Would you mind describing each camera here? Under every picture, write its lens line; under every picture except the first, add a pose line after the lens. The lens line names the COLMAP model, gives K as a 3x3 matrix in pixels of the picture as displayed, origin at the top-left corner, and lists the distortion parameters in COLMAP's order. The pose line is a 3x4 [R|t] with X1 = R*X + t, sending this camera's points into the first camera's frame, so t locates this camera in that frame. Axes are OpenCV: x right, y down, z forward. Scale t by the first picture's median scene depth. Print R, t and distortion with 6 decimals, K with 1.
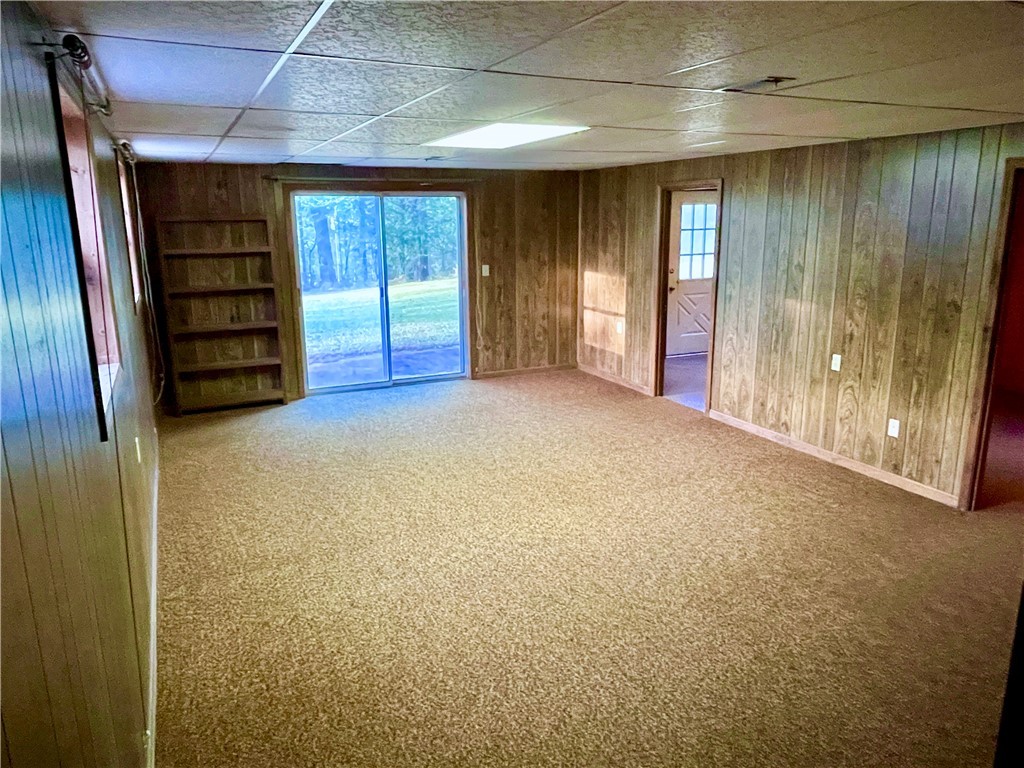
lens RADIAL K [[719.5, 0, 510.0], [0, 719.5, 382.7], [0, 0, 1]] dist [-0.013707, -0.001804]
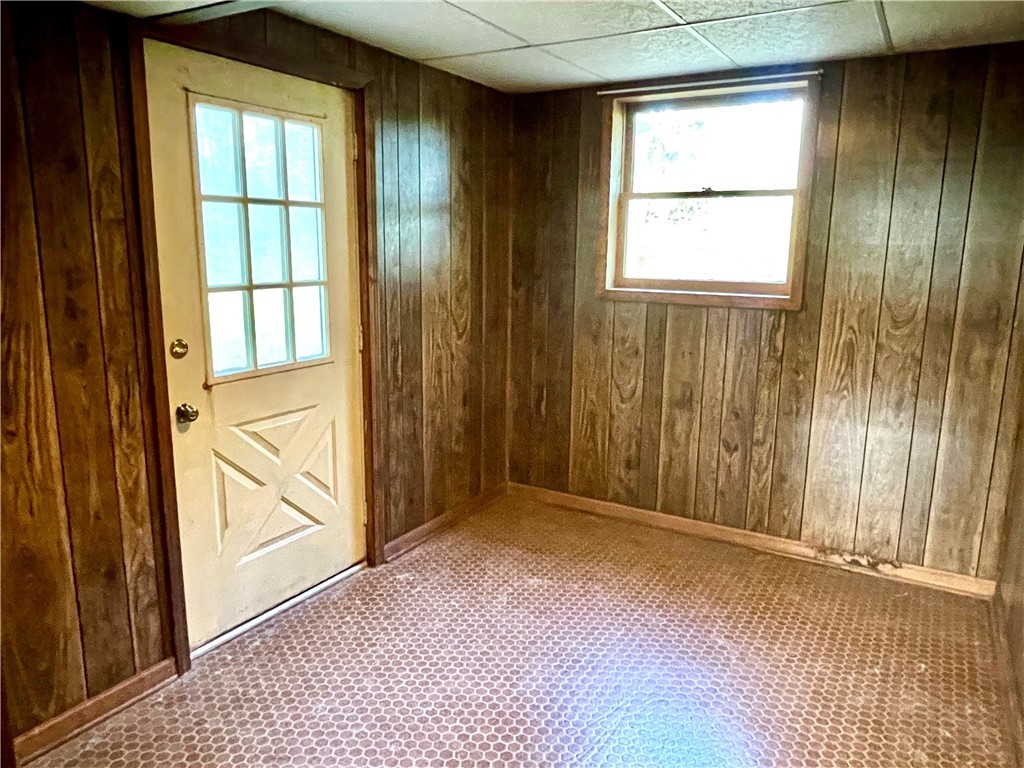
lens RADIAL K [[719.5, 0, 509.0], [0, 719.5, 382.4], [0, 0, 1]] dist [-0.013707, -0.001804]
pose [[0.840936, -0.089943, 0.533608, 0.183520], [0.101730, 0.994785, 0.007358, -0.131259], [-0.531487, 0.048096, 0.845700, 0.702555]]
